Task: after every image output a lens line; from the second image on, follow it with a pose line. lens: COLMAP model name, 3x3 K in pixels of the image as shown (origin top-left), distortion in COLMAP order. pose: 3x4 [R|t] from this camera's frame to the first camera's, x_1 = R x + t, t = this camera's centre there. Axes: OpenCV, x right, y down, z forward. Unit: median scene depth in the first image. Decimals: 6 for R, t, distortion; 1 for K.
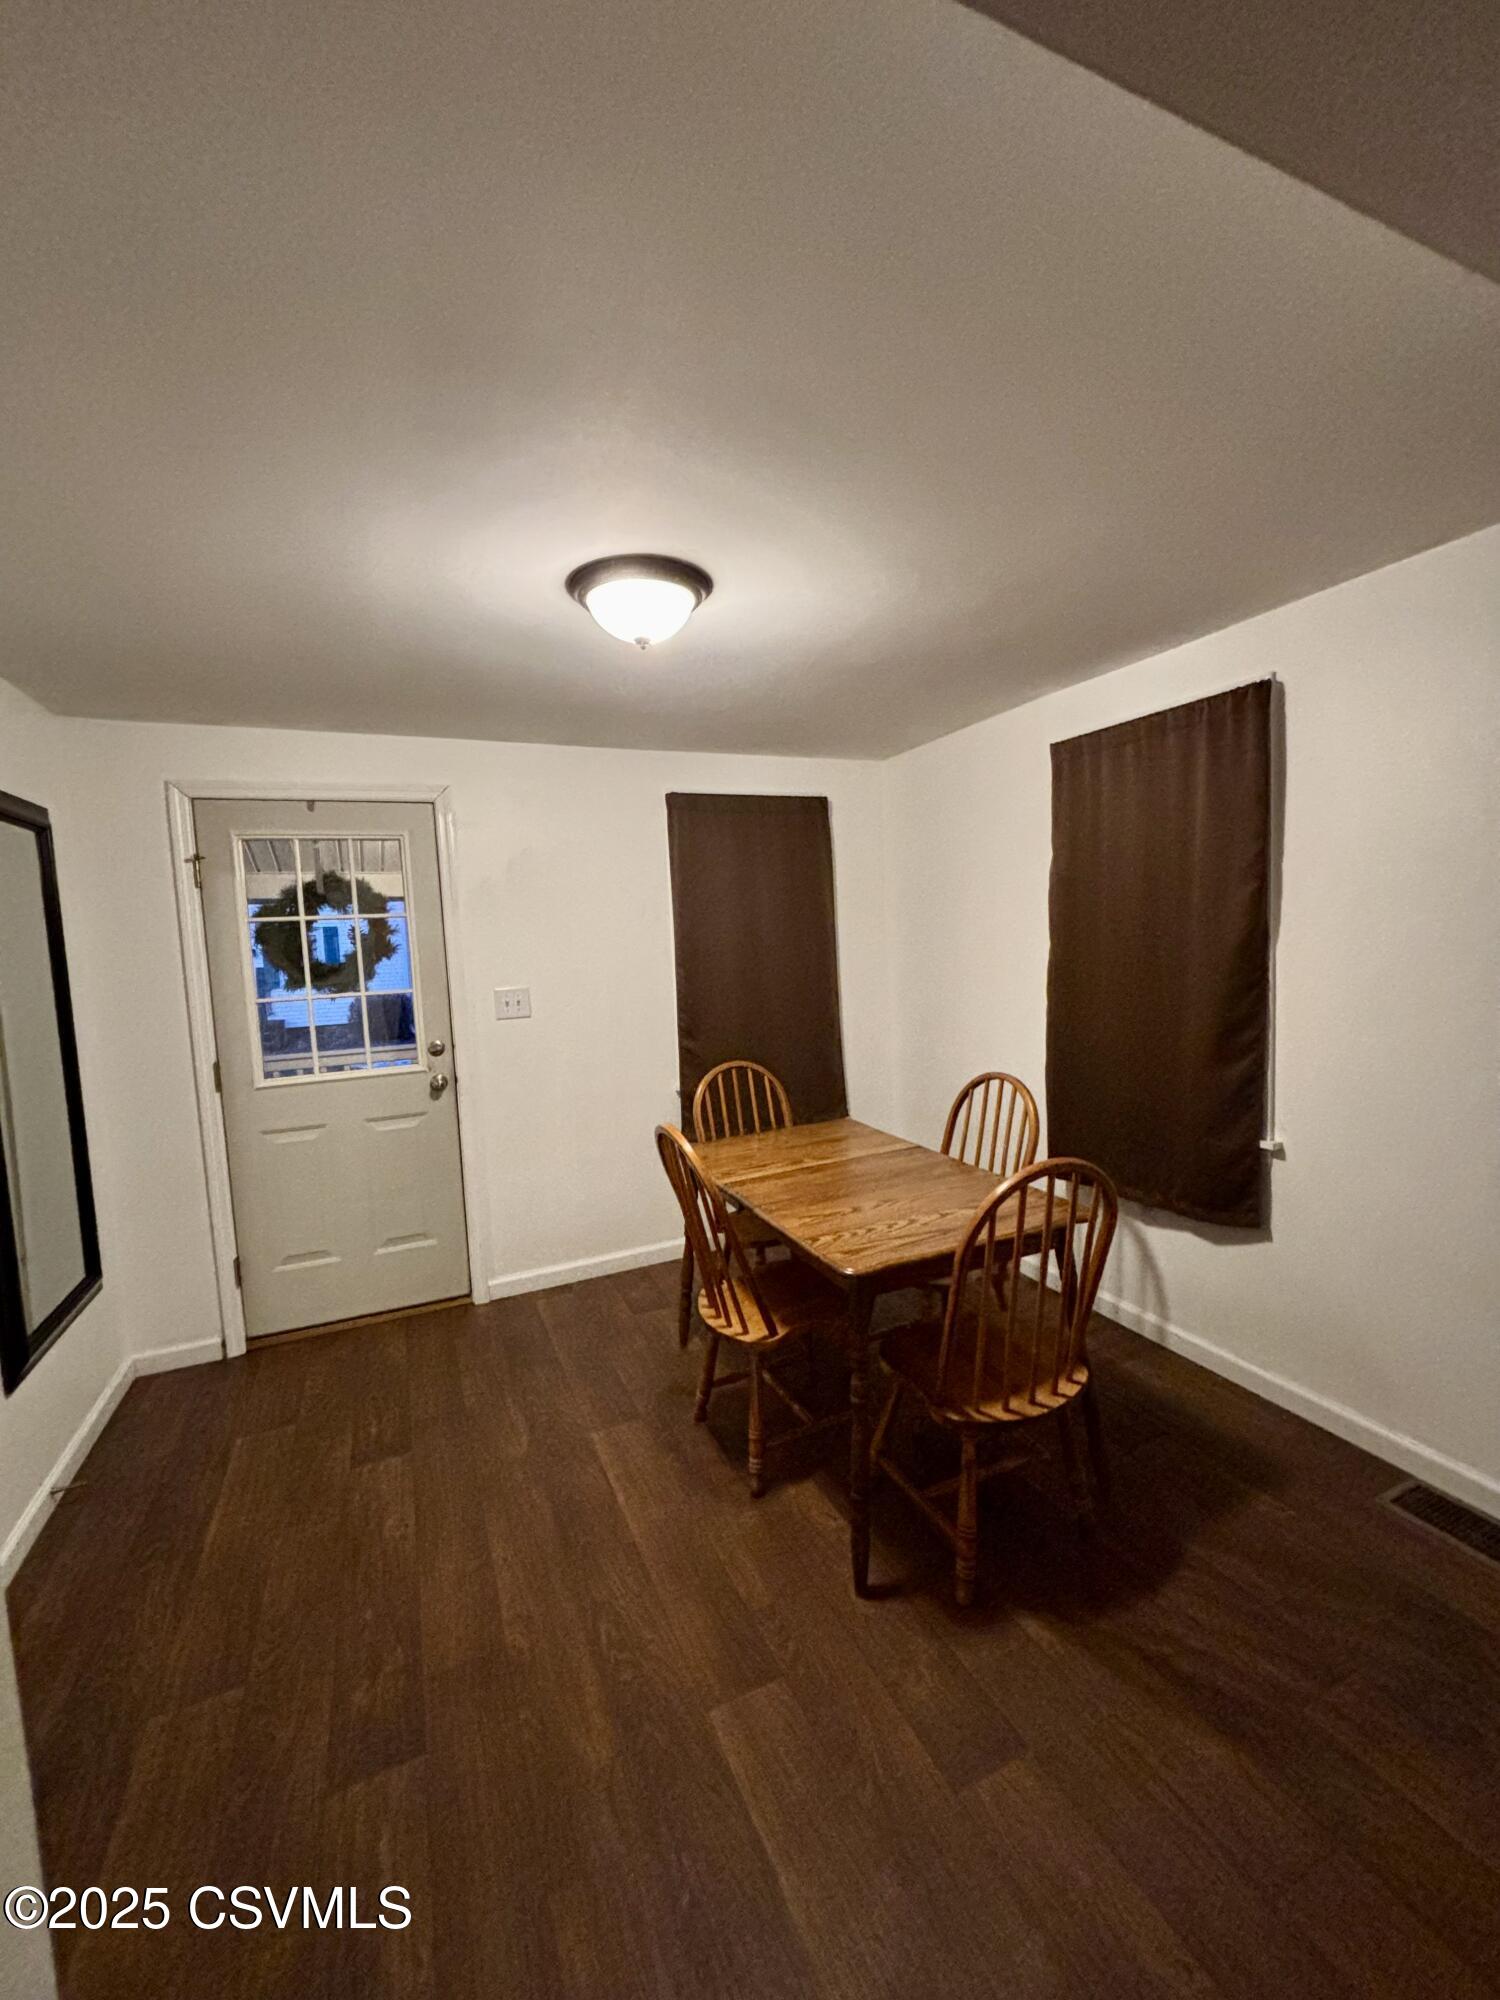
lens RADIAL K [[800.3, 0, 759.1], [0, 800.3, 1001.4], [0, 0, 1]] dist [-0.004986, -0.000323]
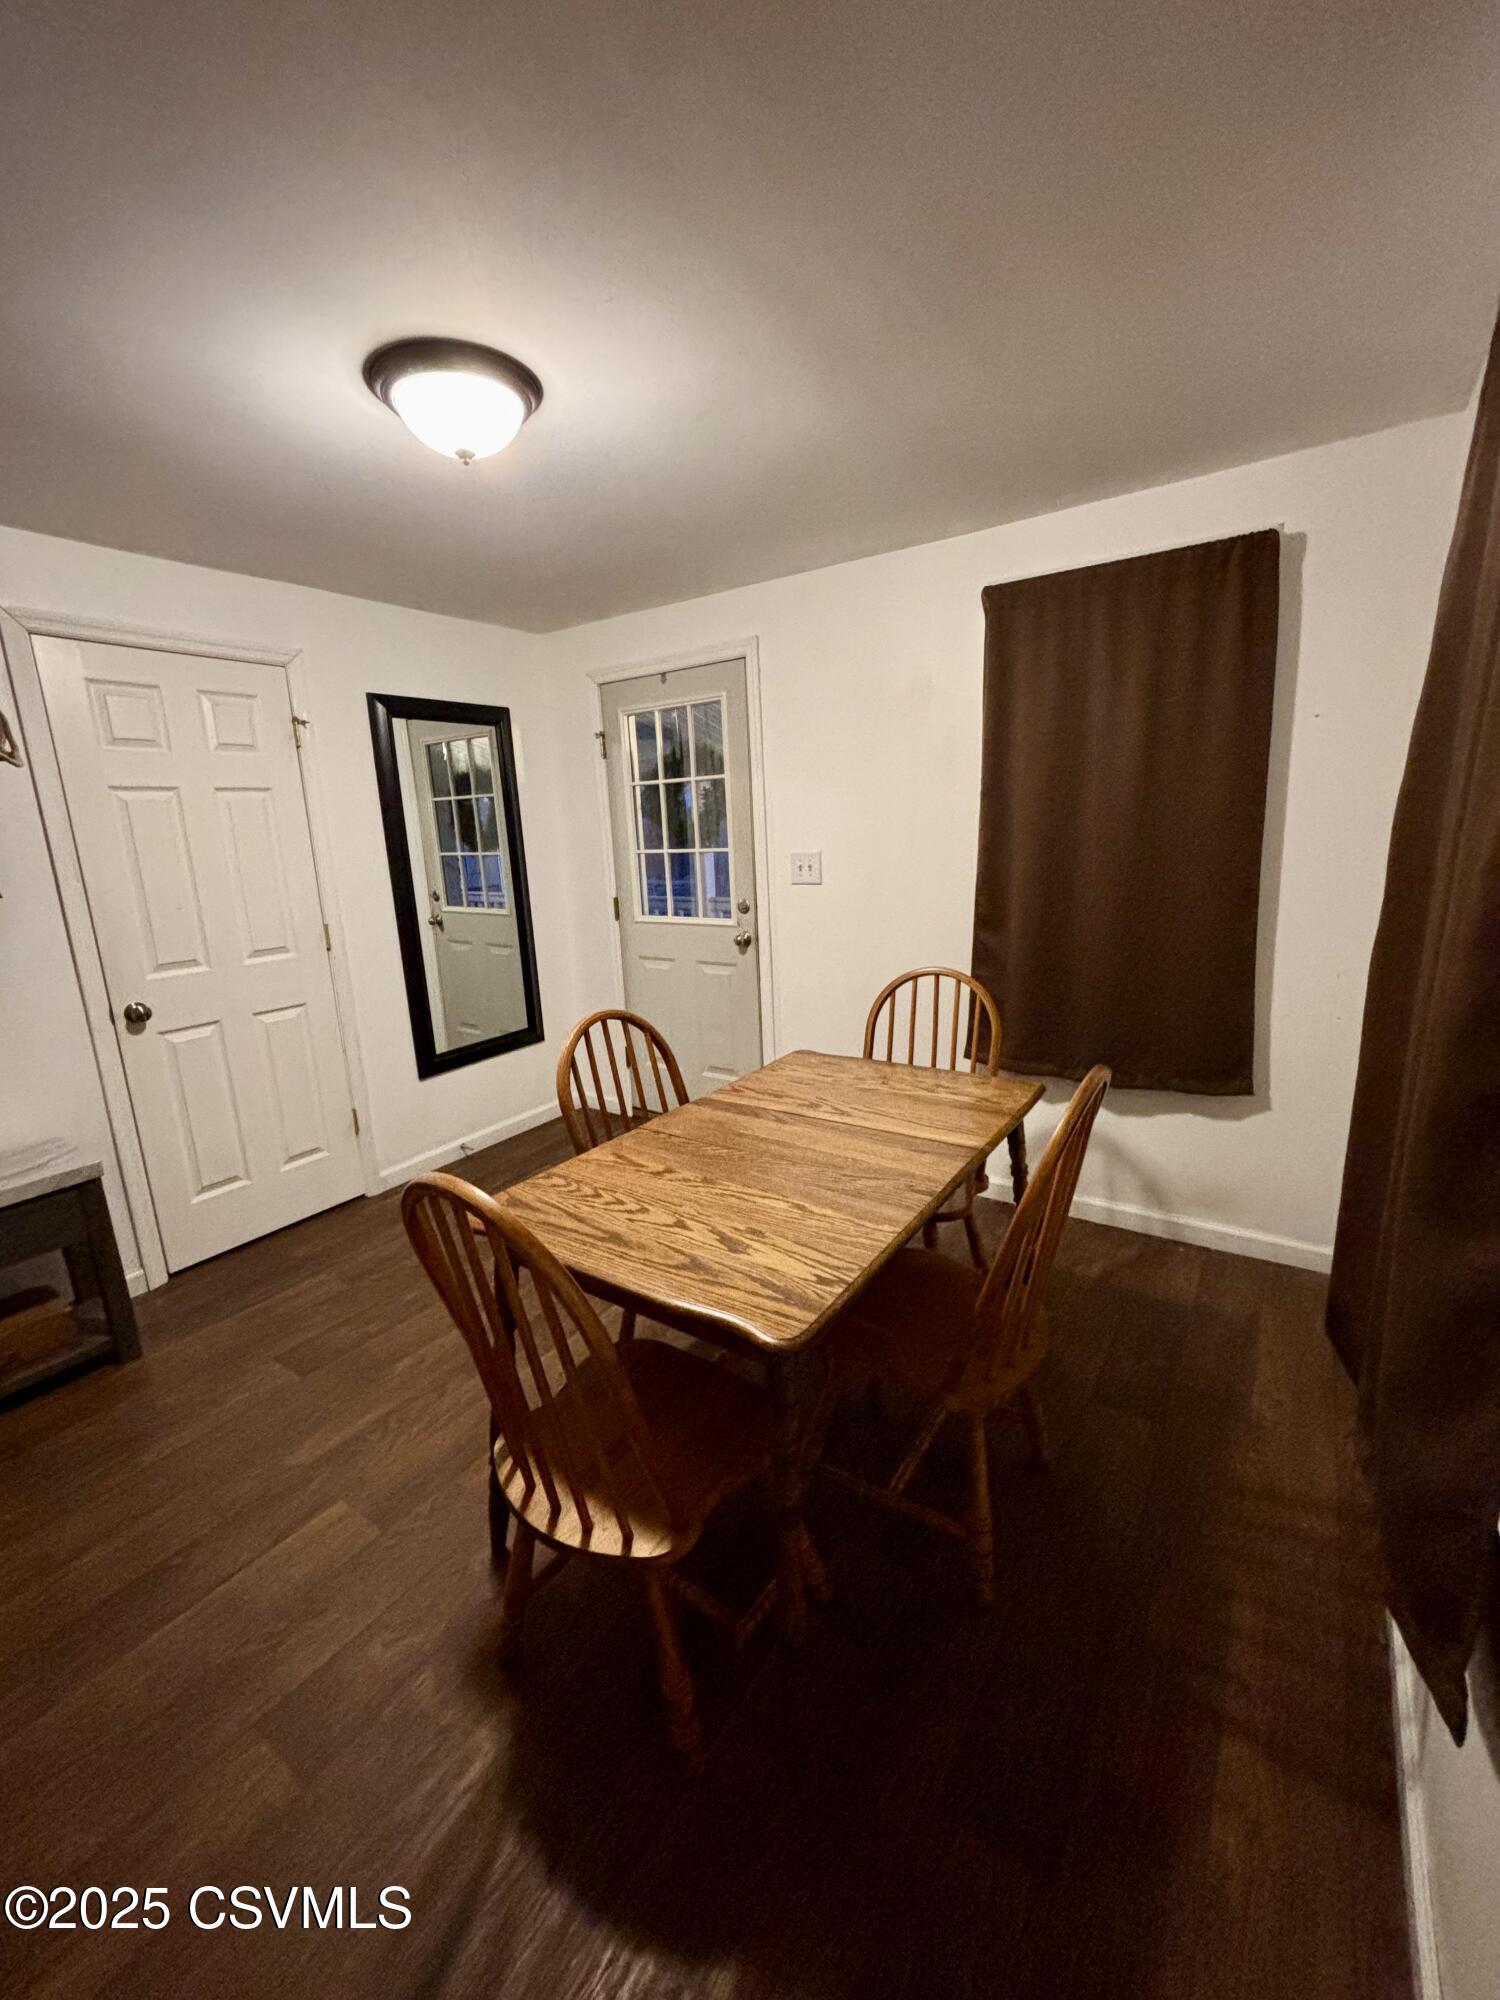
lens RADIAL K [[800.3, 0, 752.3], [0, 800.3, 992.7], [0, 0, 1]] dist [-0.004986, -0.000323]
pose [[0.545704, 0.205606, -0.812363, 0.730143], [-0.070078, 0.977234, 0.200259, -0.062449], [0.835043, -0.052354, 0.547688, 0.649532]]
